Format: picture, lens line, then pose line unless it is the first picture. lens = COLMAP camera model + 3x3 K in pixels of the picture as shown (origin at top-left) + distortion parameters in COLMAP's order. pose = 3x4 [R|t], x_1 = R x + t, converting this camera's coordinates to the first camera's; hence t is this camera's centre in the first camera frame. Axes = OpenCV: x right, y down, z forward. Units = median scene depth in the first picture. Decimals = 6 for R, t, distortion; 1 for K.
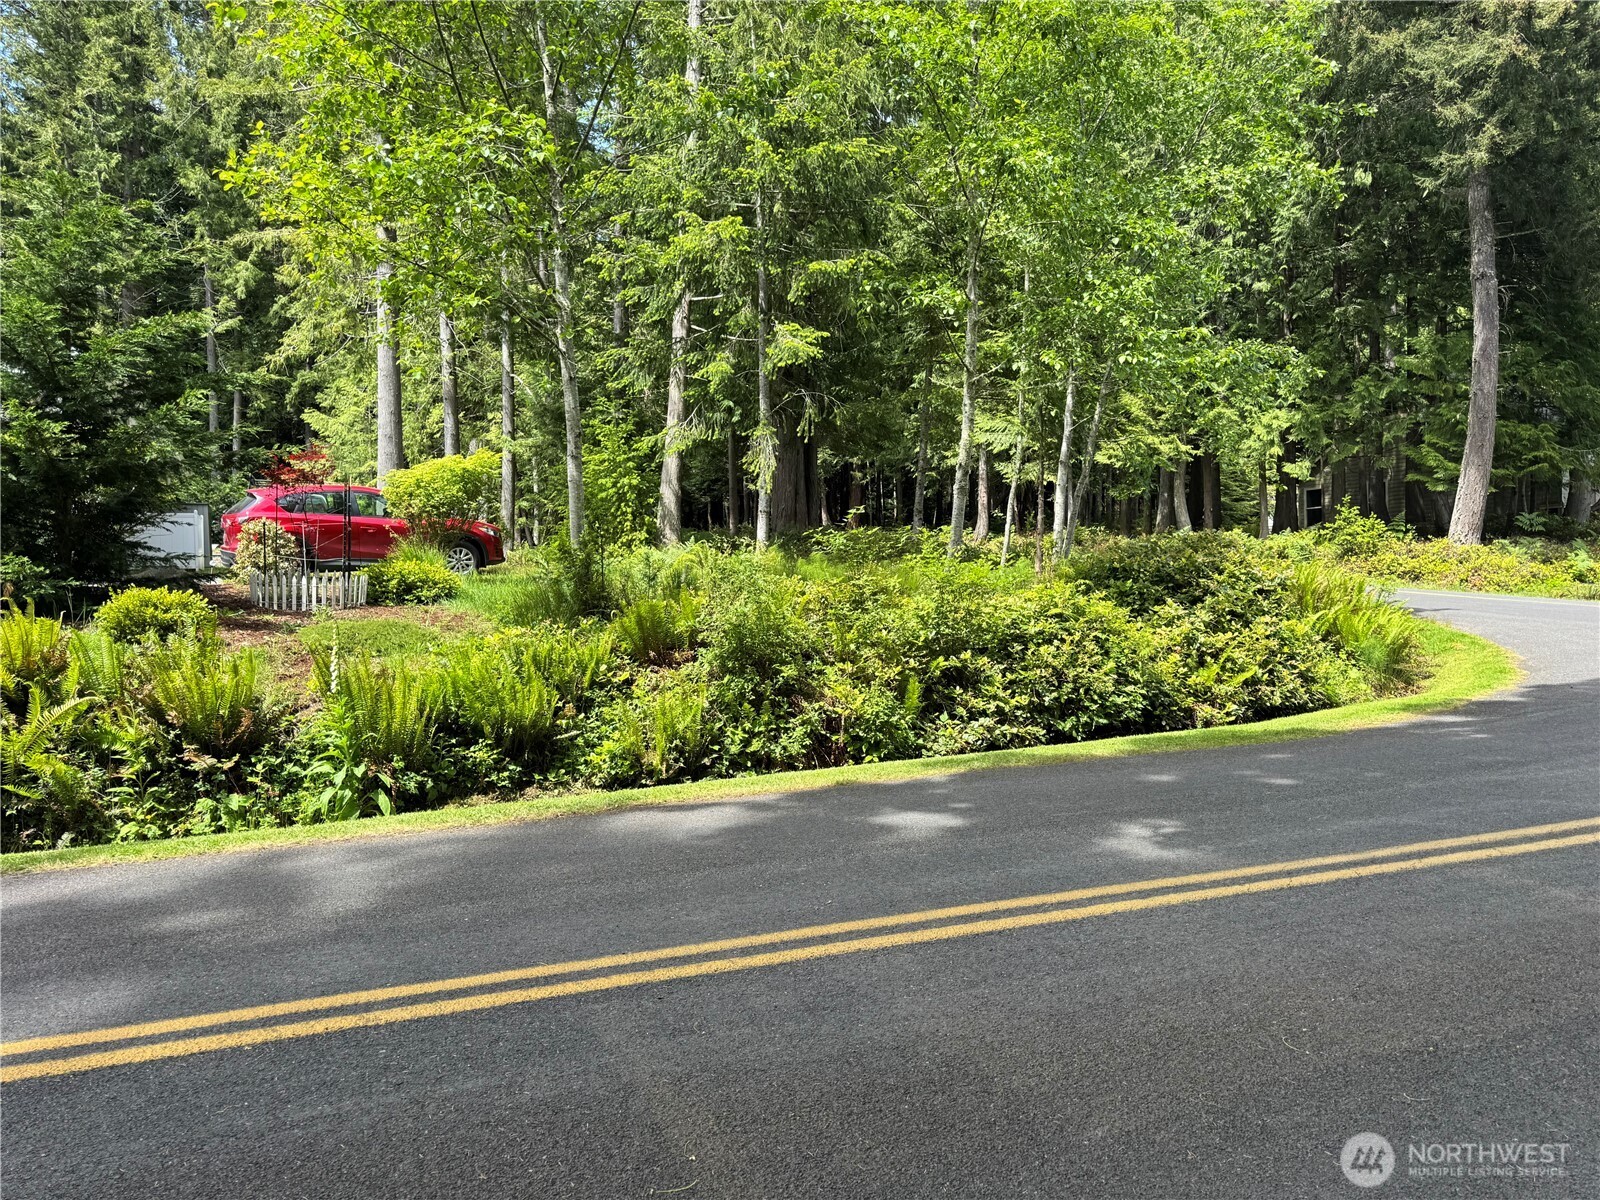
lens RADIAL K [[1137.4, 0, 796.9], [0, 1137.4, 600.4], [0, 0, 1]] dist [-0.003165, -0.000566]
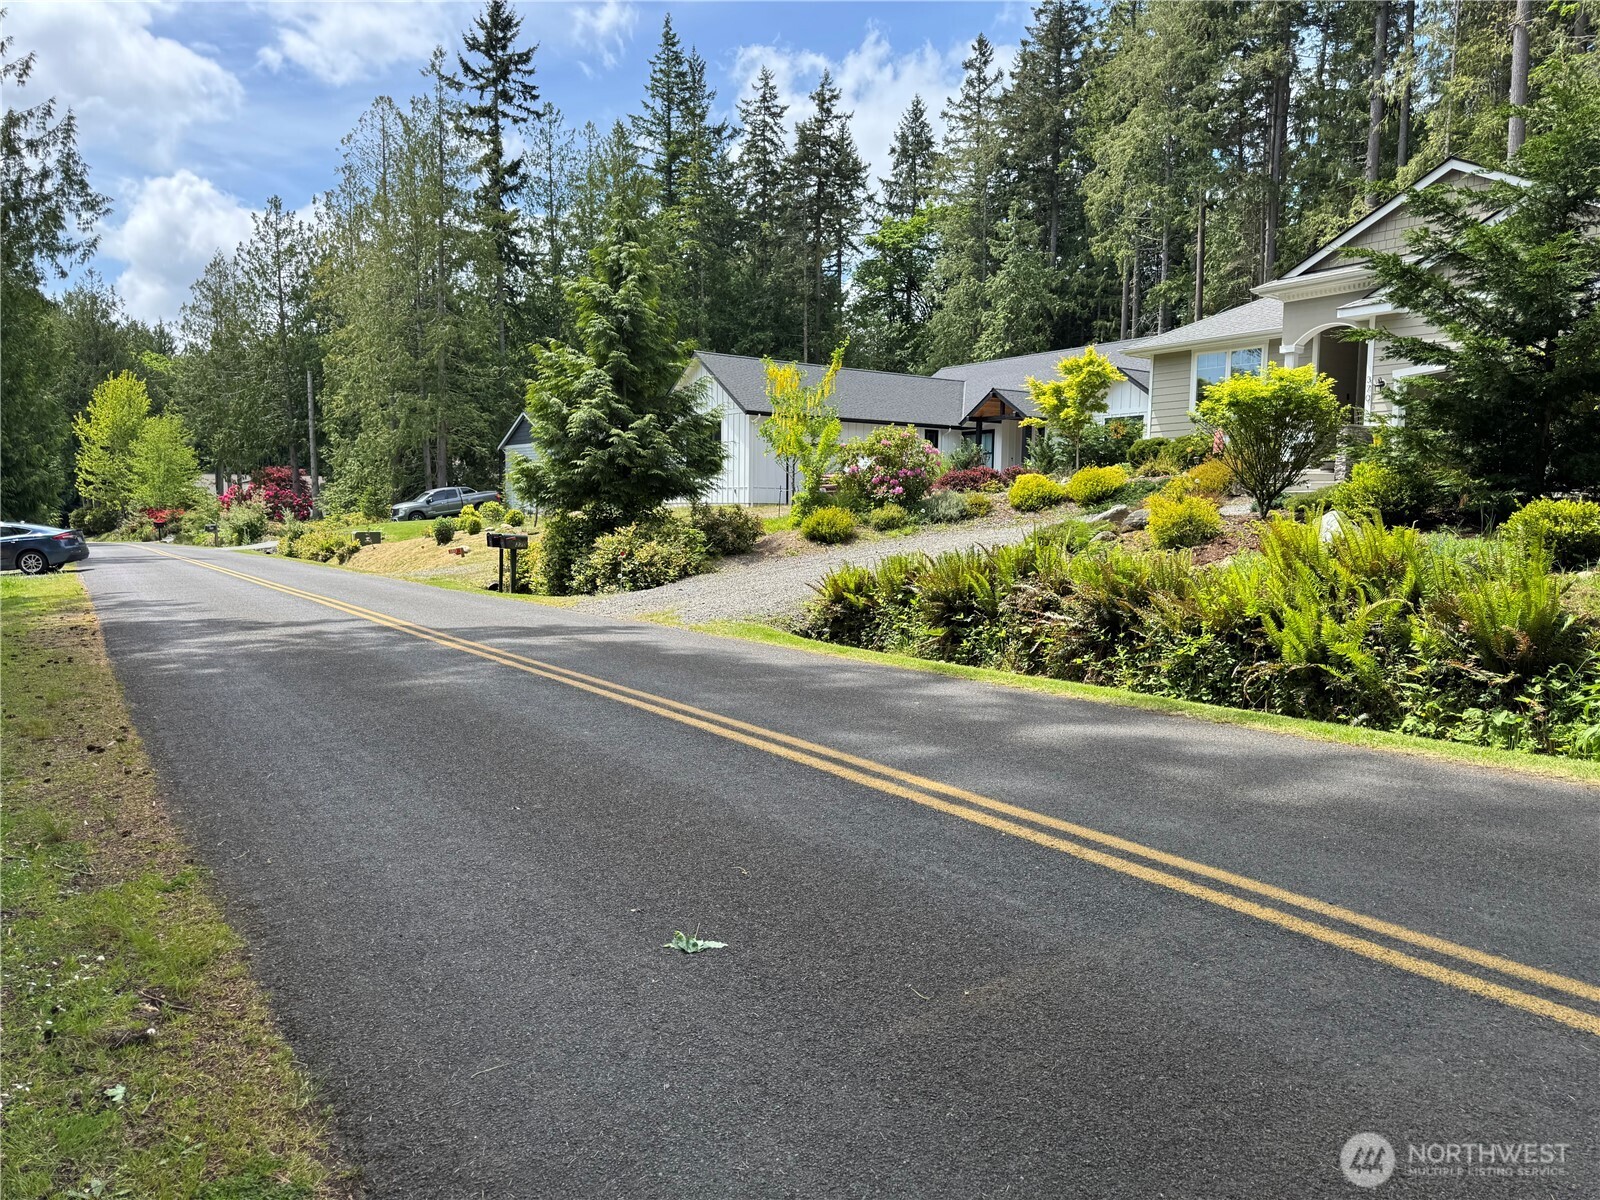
lens RADIAL K [[1137.4, 0, 787.3], [0, 1137.4, 612.5], [0, 0, 1]] dist [-0.003165, -0.000566]
pose [[0.150273, 0.102225, -0.983345, 0.728675], [-0.009521, 0.994743, 0.101955, -0.017264], [0.988599, -0.005959, 0.150457, 0.461862]]
